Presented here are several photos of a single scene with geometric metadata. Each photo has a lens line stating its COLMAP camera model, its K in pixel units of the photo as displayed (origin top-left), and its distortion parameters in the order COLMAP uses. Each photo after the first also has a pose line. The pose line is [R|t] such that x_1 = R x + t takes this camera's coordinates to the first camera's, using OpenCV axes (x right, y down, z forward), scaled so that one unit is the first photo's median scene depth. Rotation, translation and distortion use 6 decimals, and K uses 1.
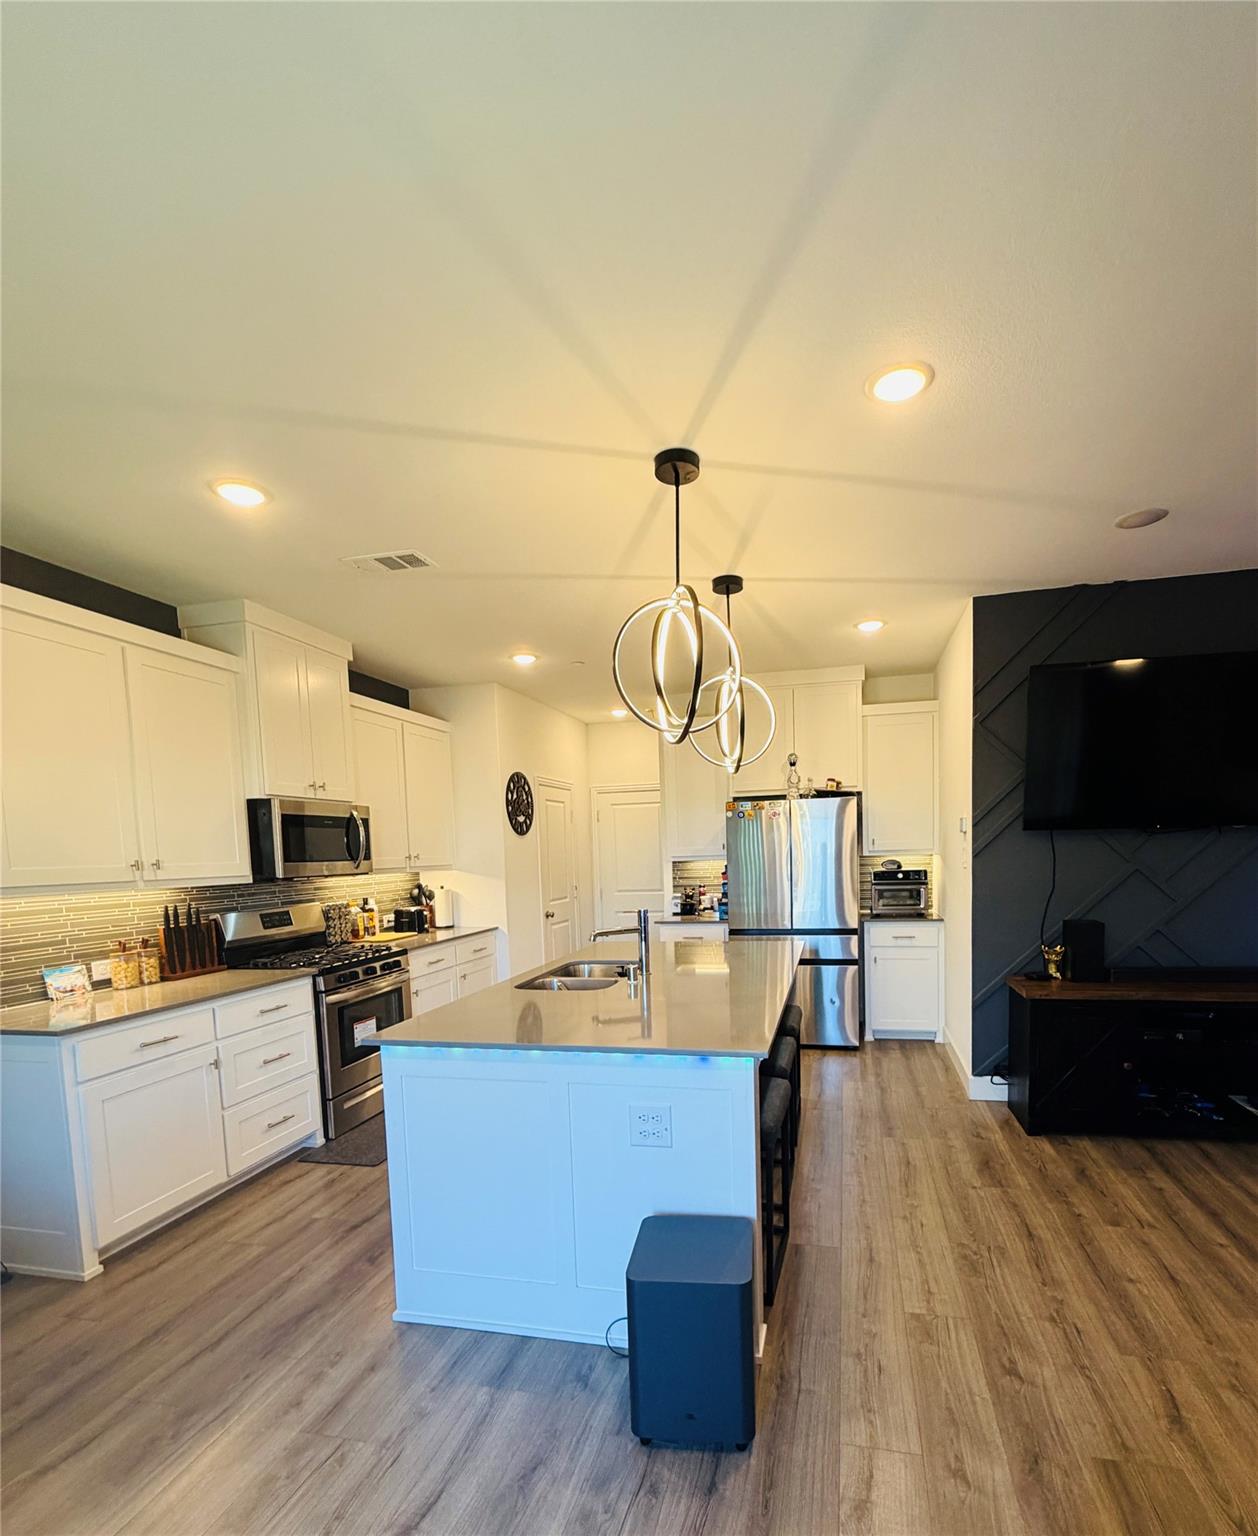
lens RADIAL K [[731.0, 0, 689.7], [0, 731.0, 906.6], [0, 0, 1]] dist [0.000505, -0.000411]
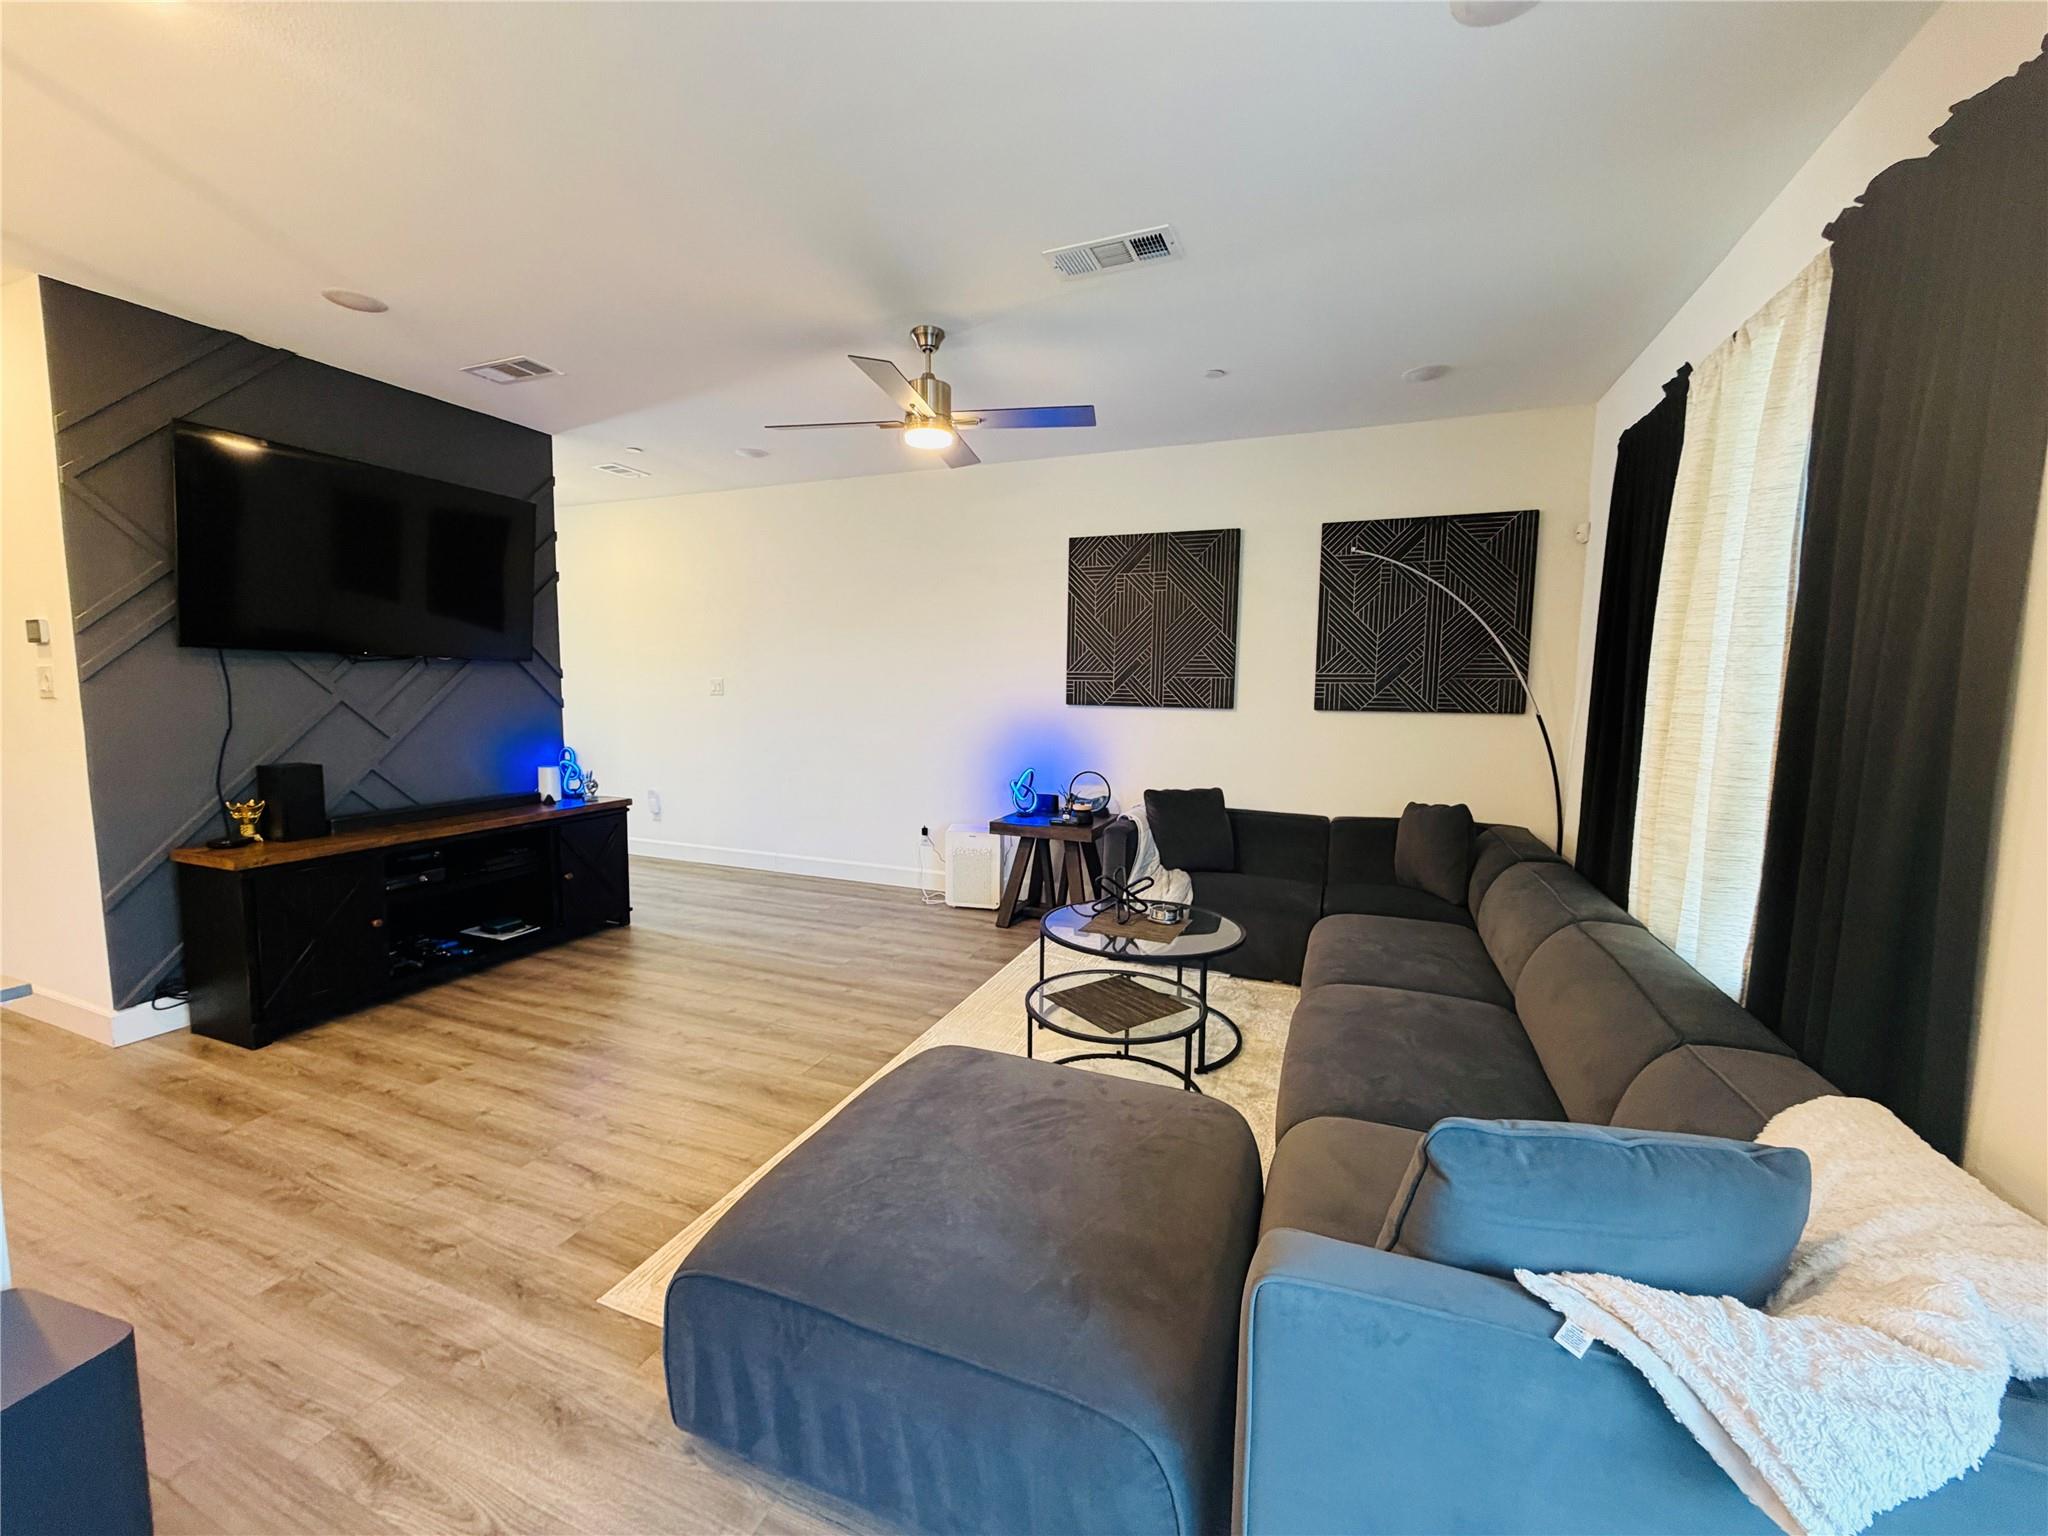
lens RADIAL K [[809.4, 0, 1024.0], [0, 809.4, 768.0], [0, 0, 1]] dist [0.000625, 0.000058]
pose [[0.164963, -0.071194, 0.983727, -0.251704], [0.063460, 0.996091, 0.061447, 0.023787], [-0.984256, 0.052291, 0.168836, 0.063585]]
